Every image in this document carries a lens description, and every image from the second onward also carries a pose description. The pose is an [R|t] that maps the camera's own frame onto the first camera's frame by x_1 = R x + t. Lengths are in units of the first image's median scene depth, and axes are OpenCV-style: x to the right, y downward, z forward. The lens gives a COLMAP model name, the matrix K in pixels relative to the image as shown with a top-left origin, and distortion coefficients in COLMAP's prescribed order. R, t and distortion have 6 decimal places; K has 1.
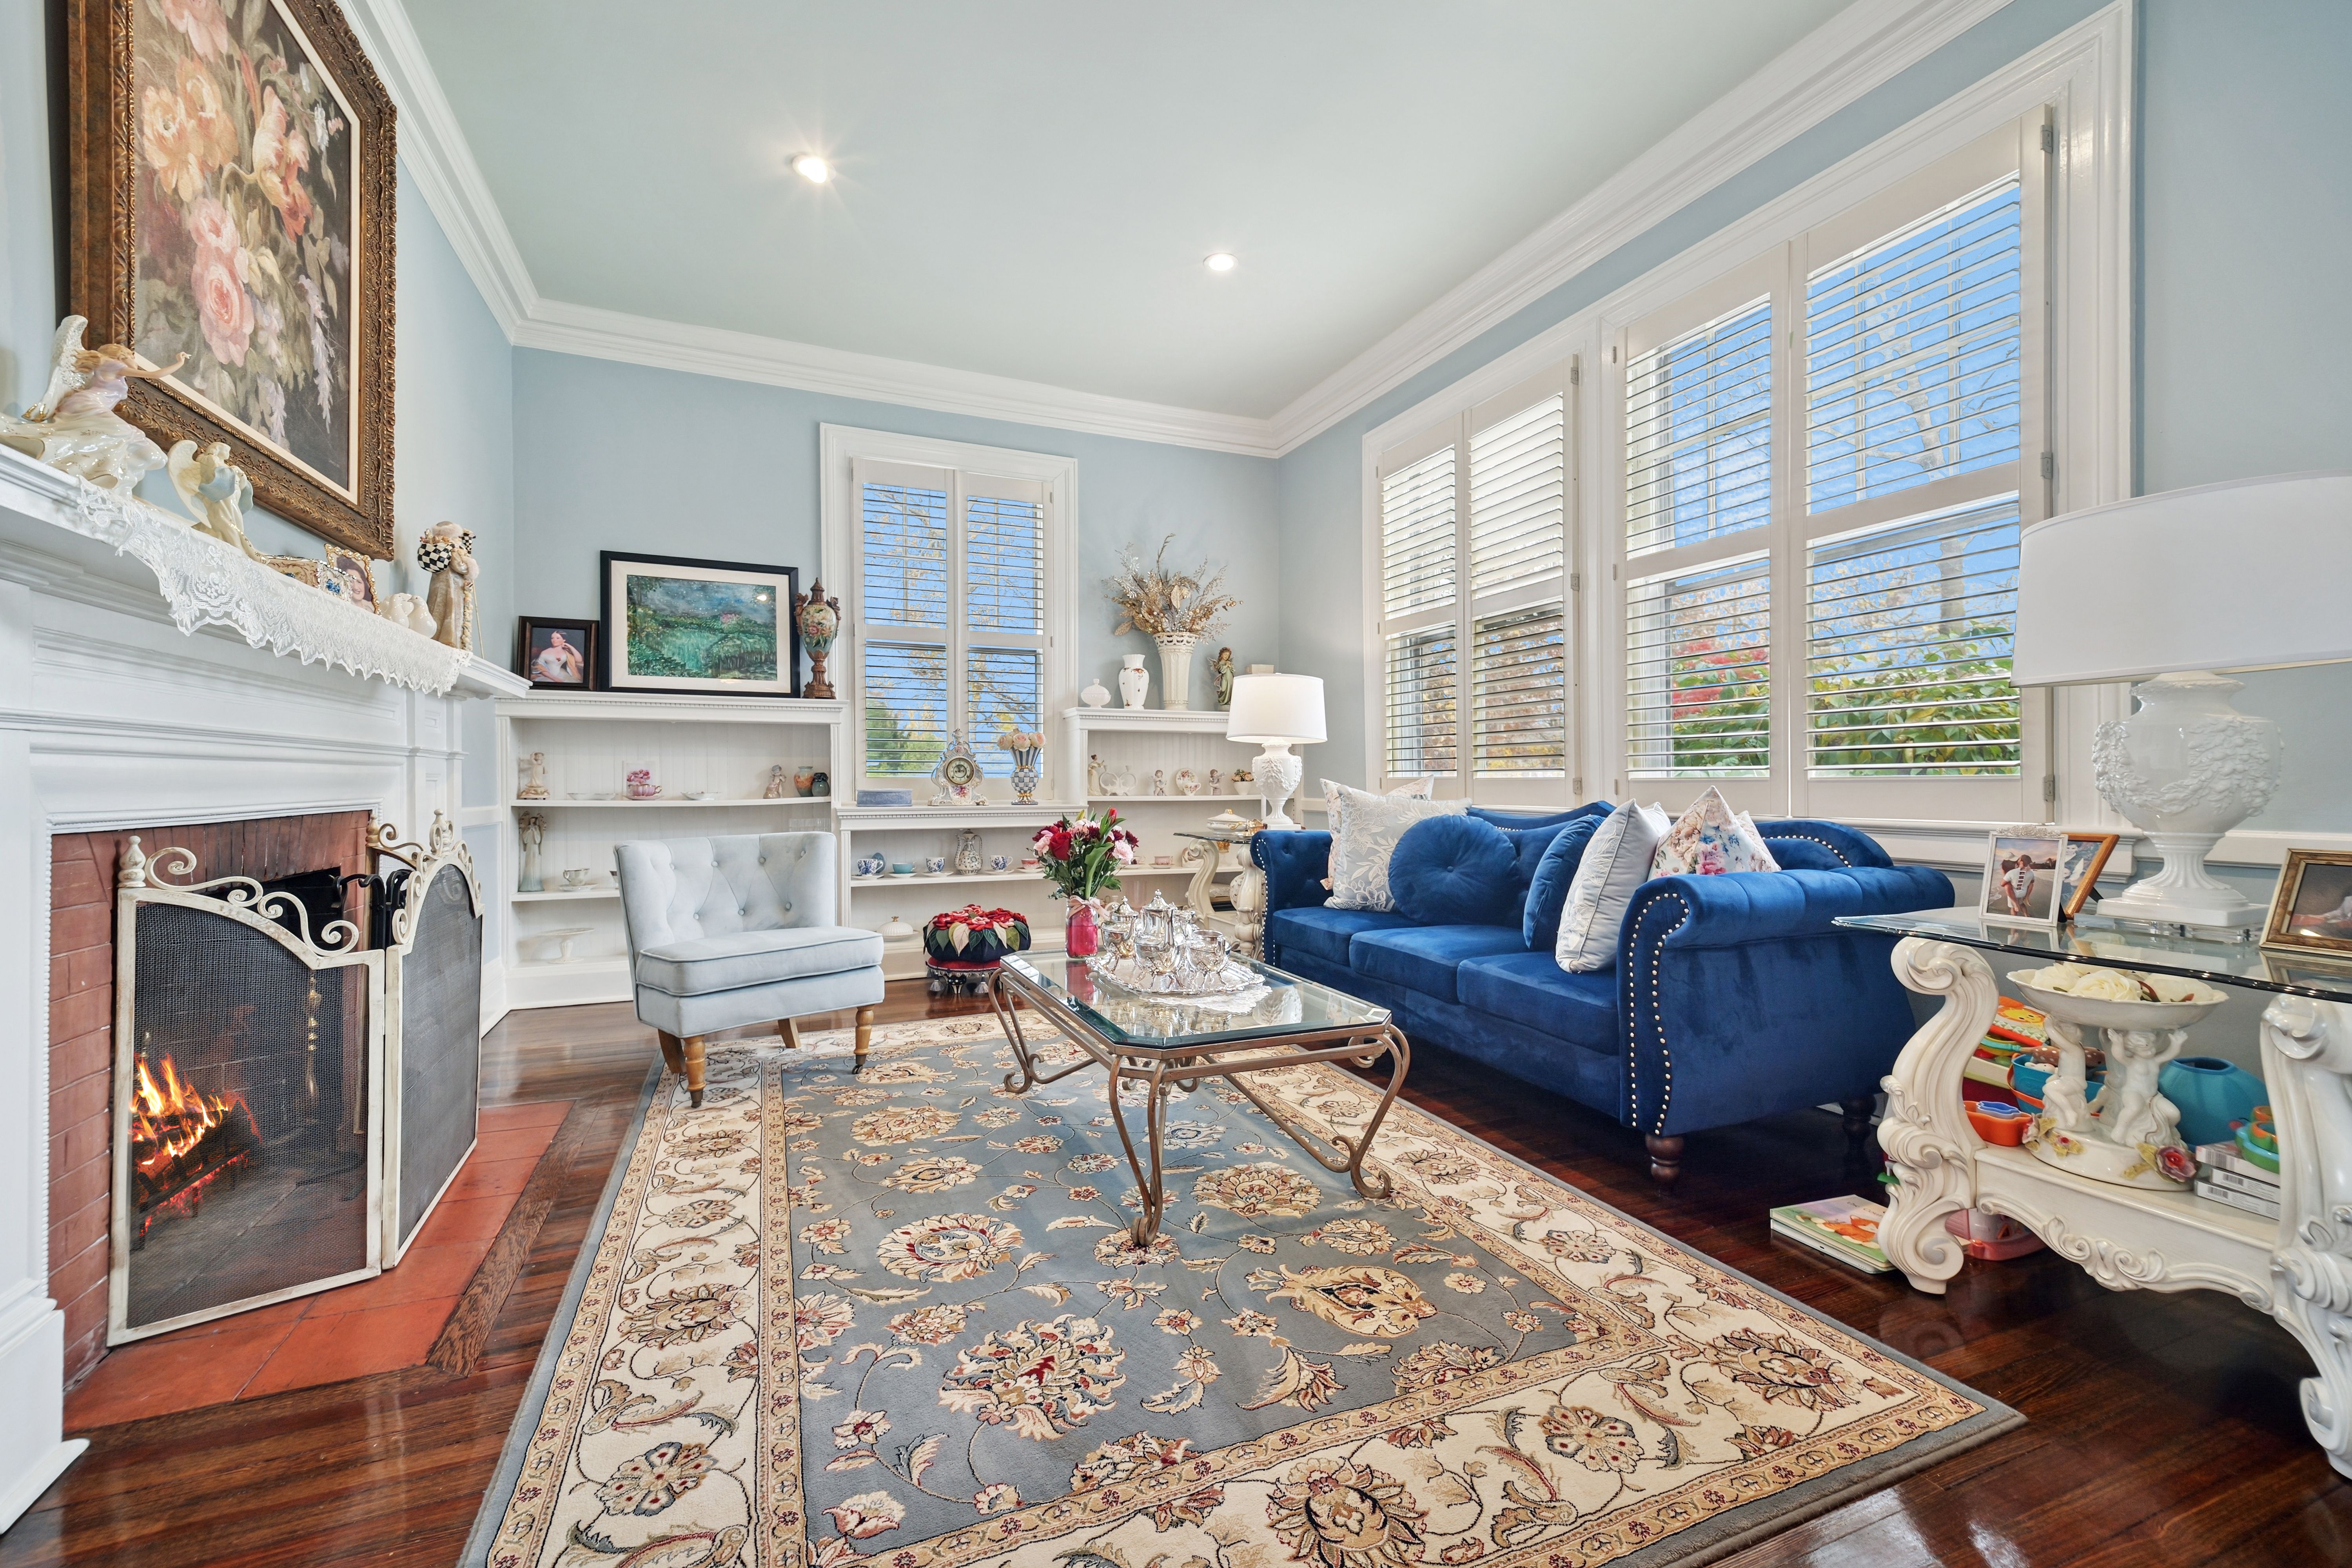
lens RADIAL K [[991.3, 0, 1175.1], [0, 991.3, 765.7], [0, 0, 1]] dist [0.036795, -0.009136]
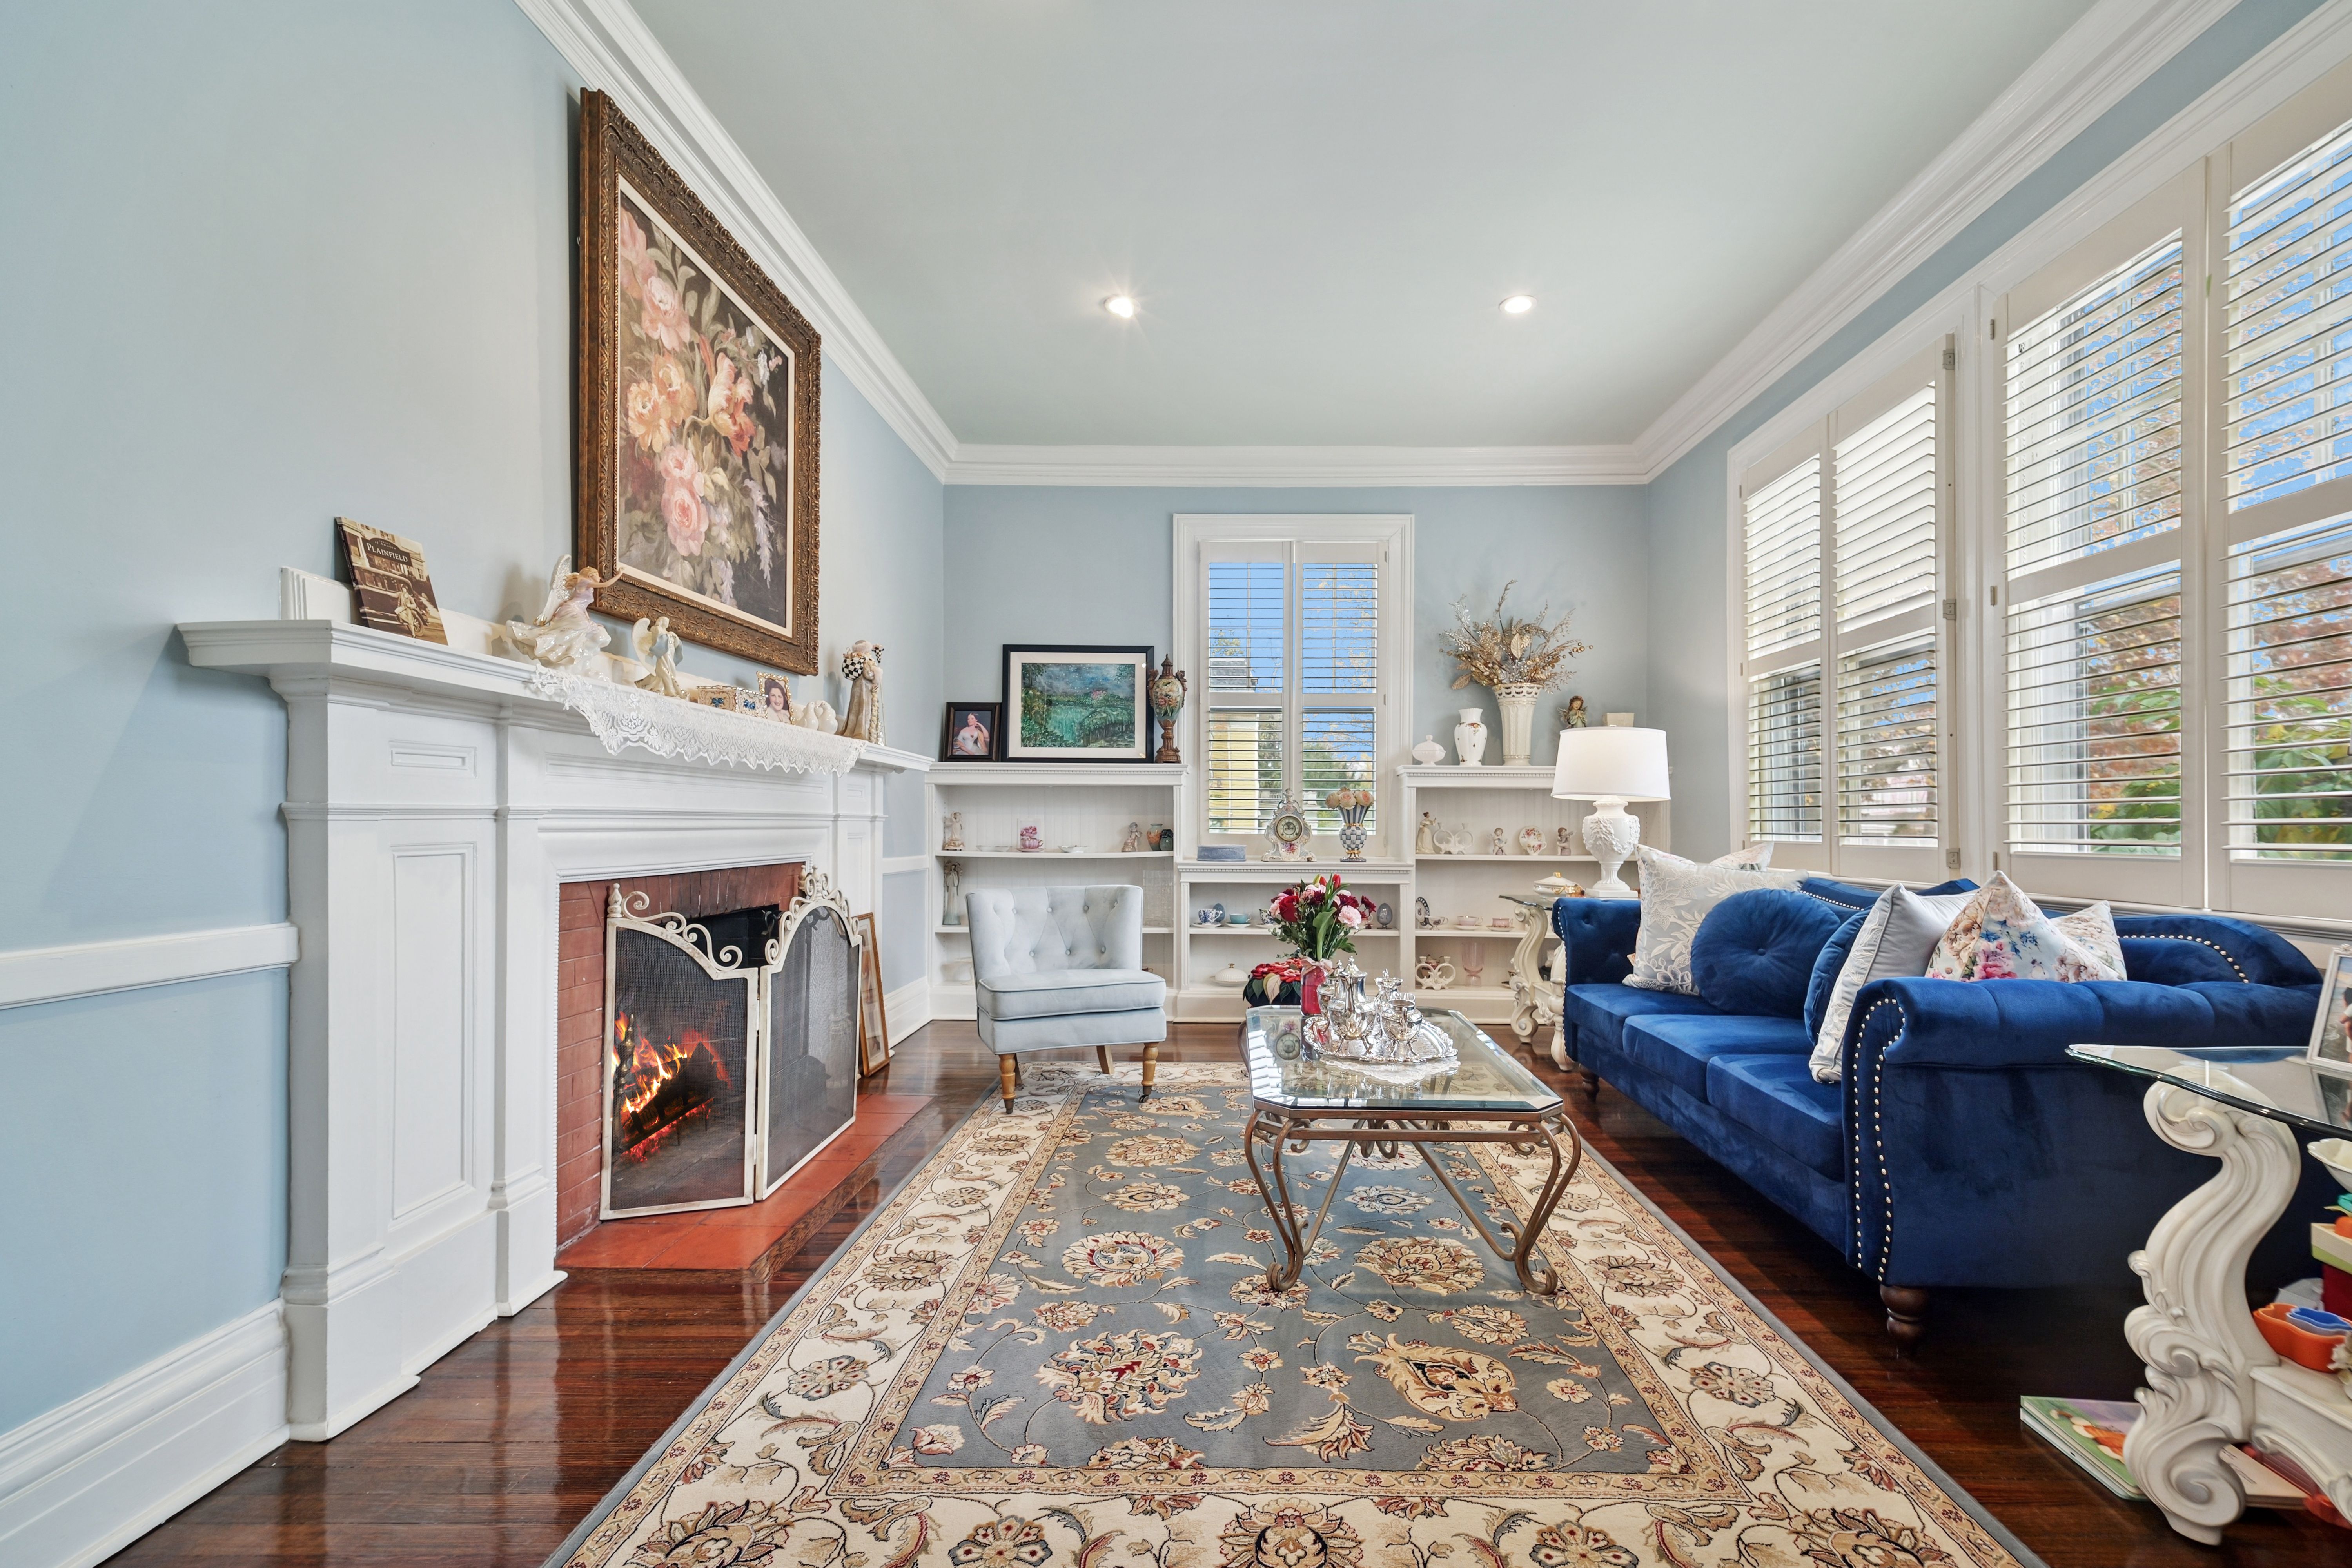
lens RADIAL K [[1015.0, 0, 1213.5], [0, 1015.0, 806.0], [0, 0, 1]] dist [0.051294, -0.021412]
pose [[0.915969, -0.001277, -0.401246, 0.292006], [-0.000495, 0.999991, -0.004312, -0.028823], [0.401248, 0.004149, 0.915960, -0.032003]]
